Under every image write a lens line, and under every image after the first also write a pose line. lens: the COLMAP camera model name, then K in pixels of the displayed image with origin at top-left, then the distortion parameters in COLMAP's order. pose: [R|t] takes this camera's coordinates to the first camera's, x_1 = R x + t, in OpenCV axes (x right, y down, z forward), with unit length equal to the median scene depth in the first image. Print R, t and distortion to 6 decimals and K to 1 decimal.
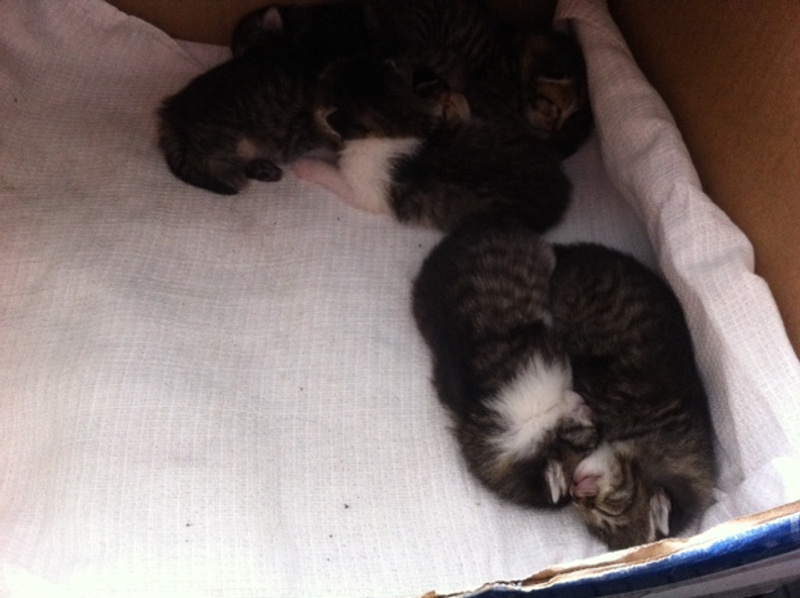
lens RADIAL K [[800.0, 0, 400.0], [0, 800.0, 299.0], [0, 0, 1]] dist [0.072680, -0.378504]
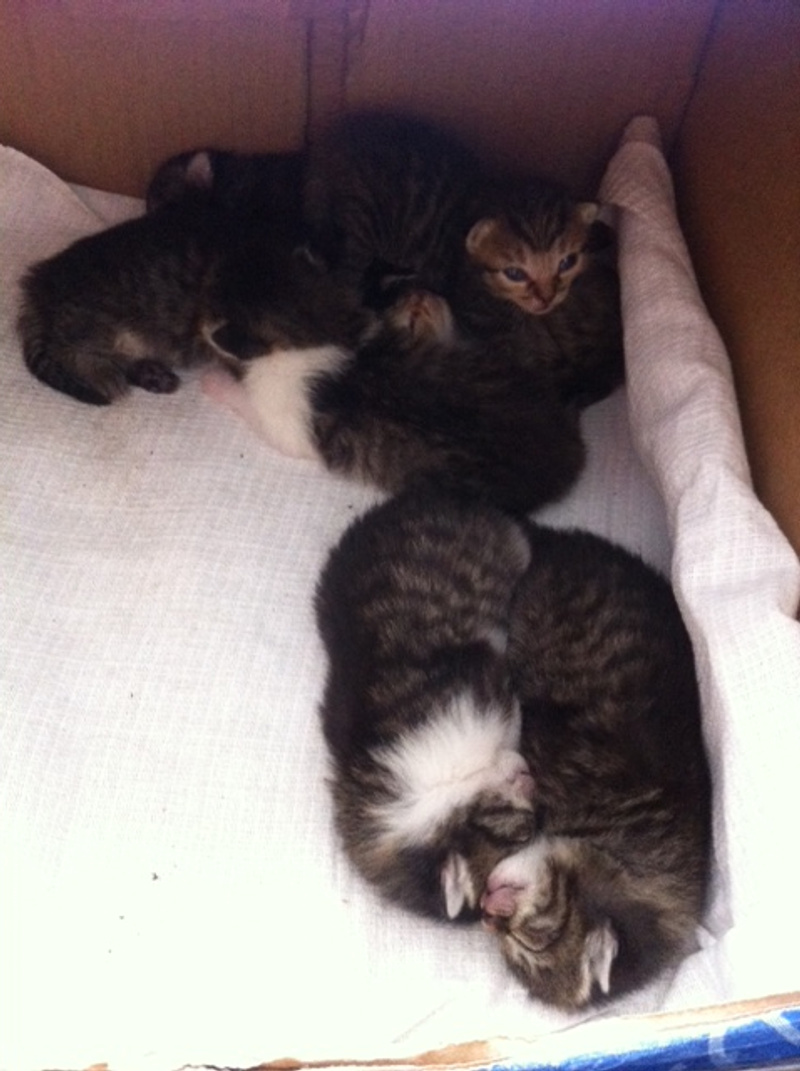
lens RADIAL K [[1071.0, 0, 401.6], [0, 1071.0, 517.7], [0, 0, 1]] dist [0.072680, -0.378504]
pose [[0.990092, 0.114176, -0.081739, 0.168164], [-0.116296, 0.992979, -0.021643, -0.048247], [0.078694, 0.030935, 0.996419, 0.083067]]
